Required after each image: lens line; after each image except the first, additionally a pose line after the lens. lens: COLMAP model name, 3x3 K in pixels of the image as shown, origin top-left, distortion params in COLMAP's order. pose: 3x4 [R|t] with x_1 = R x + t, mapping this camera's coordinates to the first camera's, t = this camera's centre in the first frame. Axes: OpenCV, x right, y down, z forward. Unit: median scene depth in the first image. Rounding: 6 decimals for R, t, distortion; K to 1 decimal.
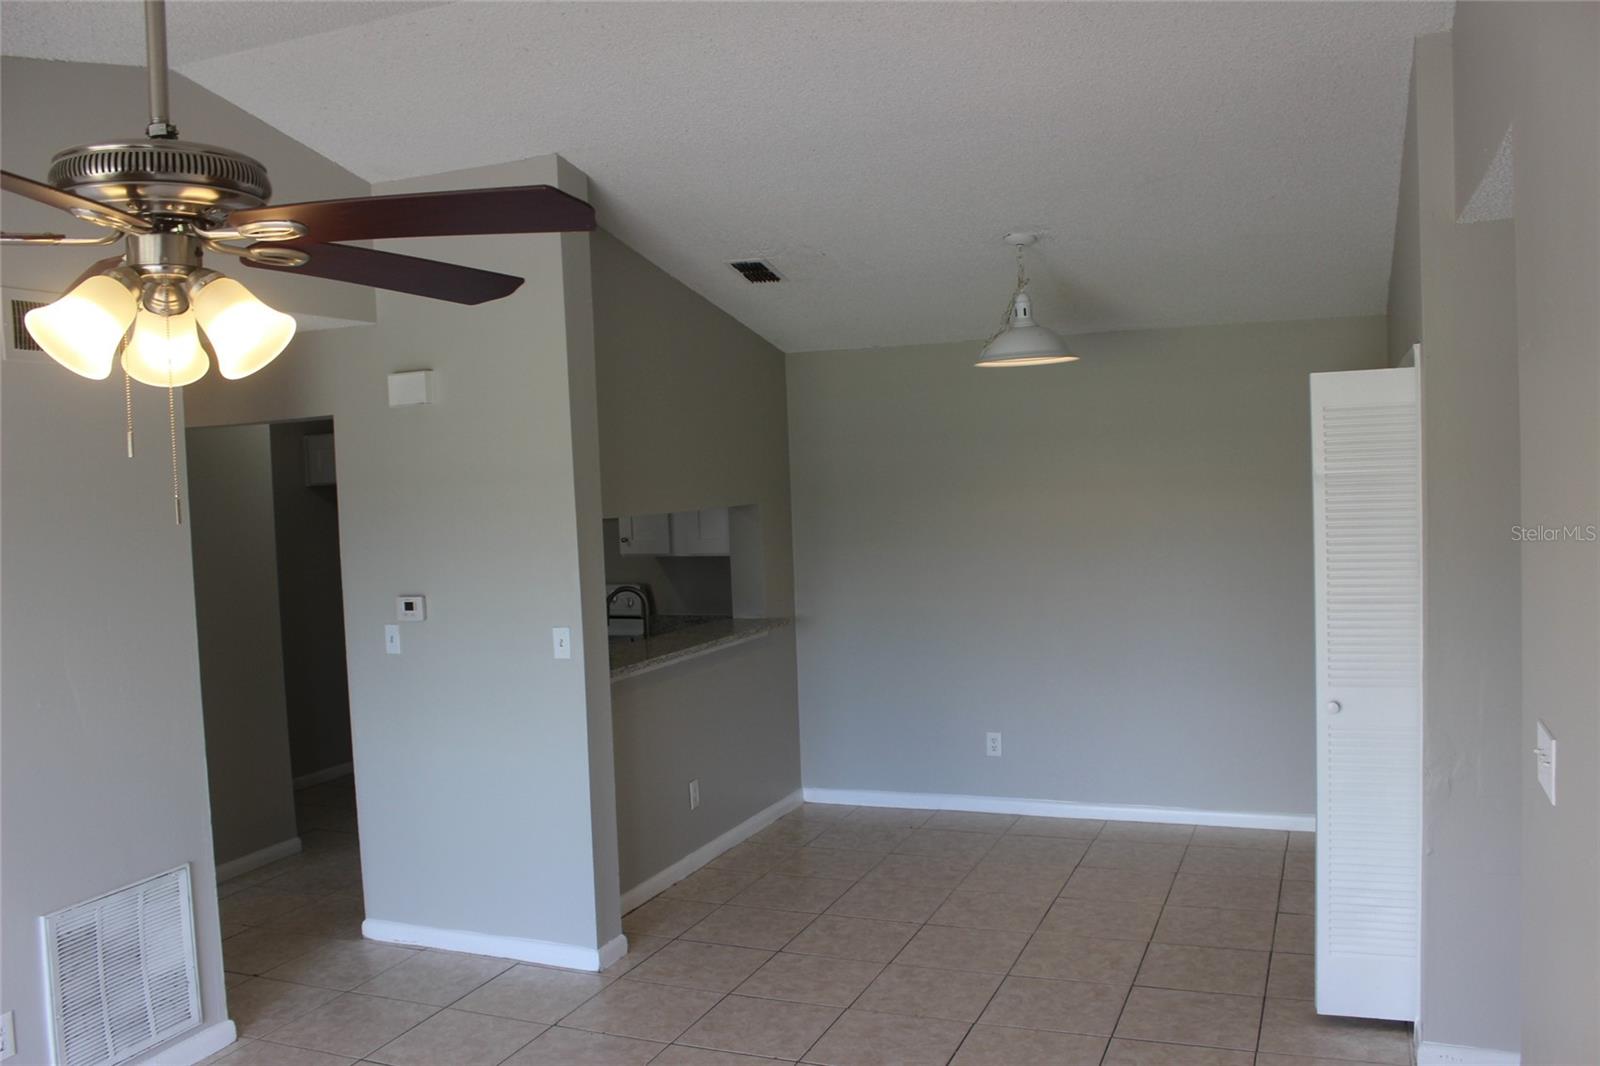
lens RADIAL K [[1356.3, 0, 790.3], [0, 1356.3, 534.0], [0, 0, 1]] dist [-0.155313, 0.127032]
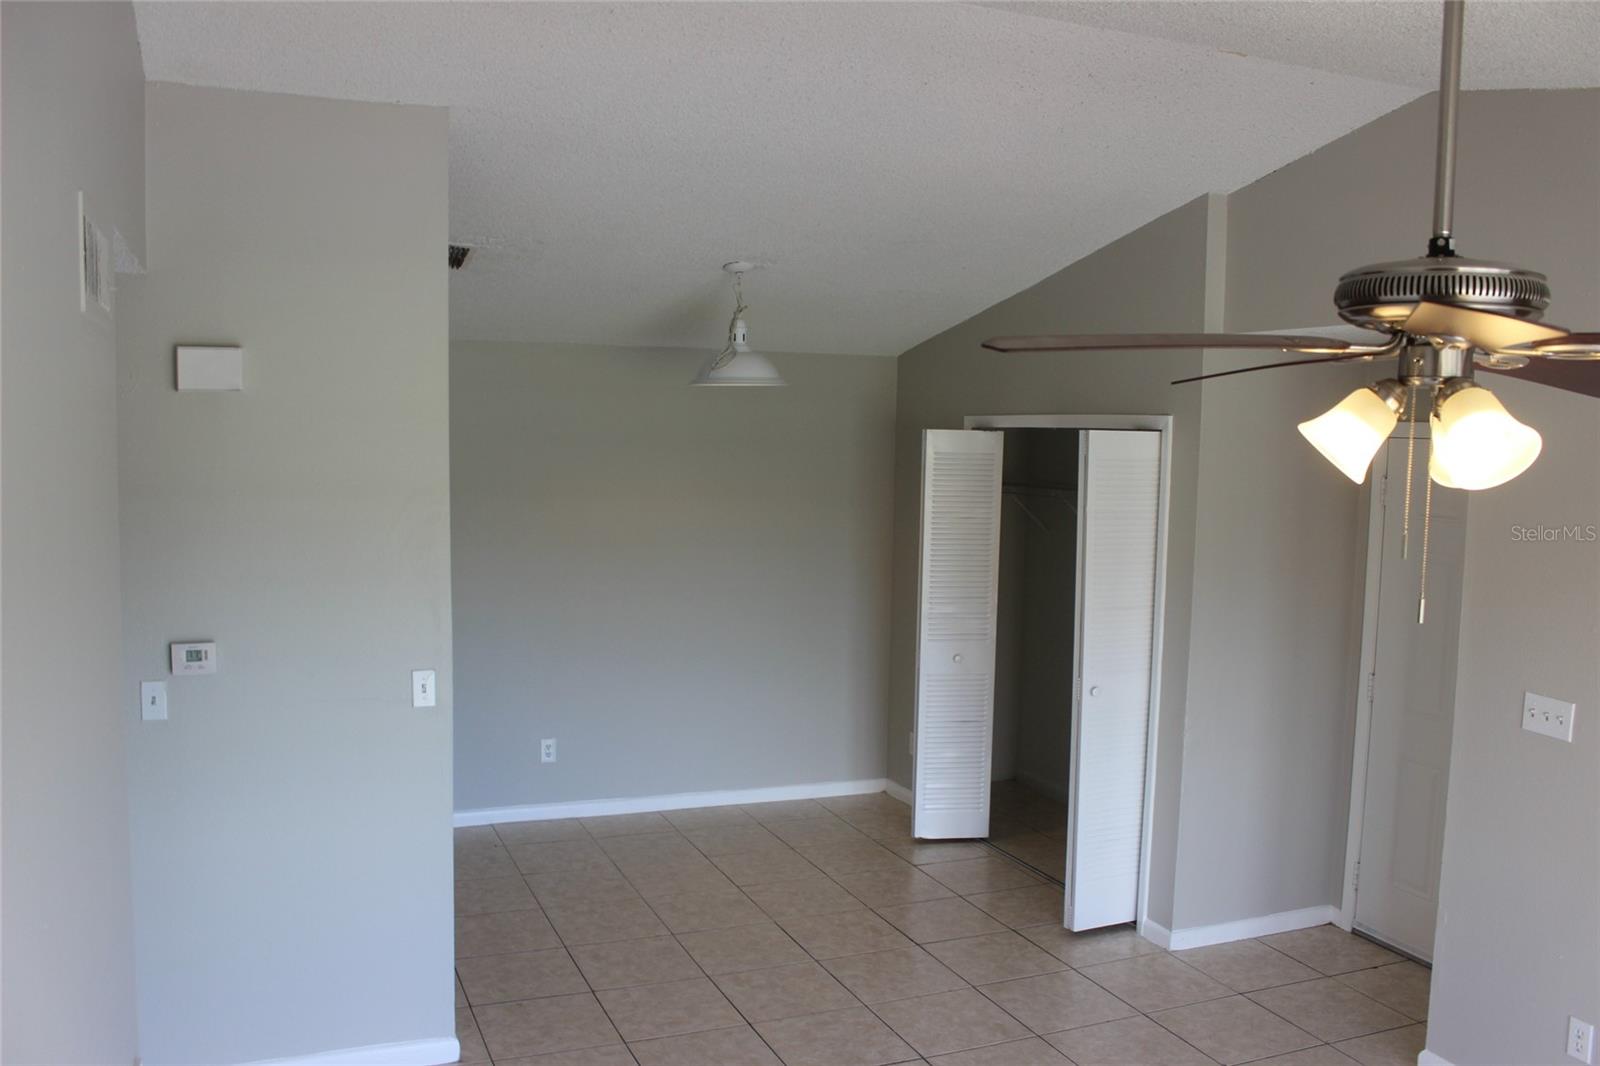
lens RADIAL K [[1356.3, 0, 798.8], [0, 1356.3, 537.6], [0, 0, 1]] dist [-0.155313, 0.127032]
pose [[0.701217, -0.004988, 0.712930, -0.567198], [-0.013044, 0.999718, 0.019824, -0.031379], [-0.712828, -0.023200, 0.700955, 0.233058]]
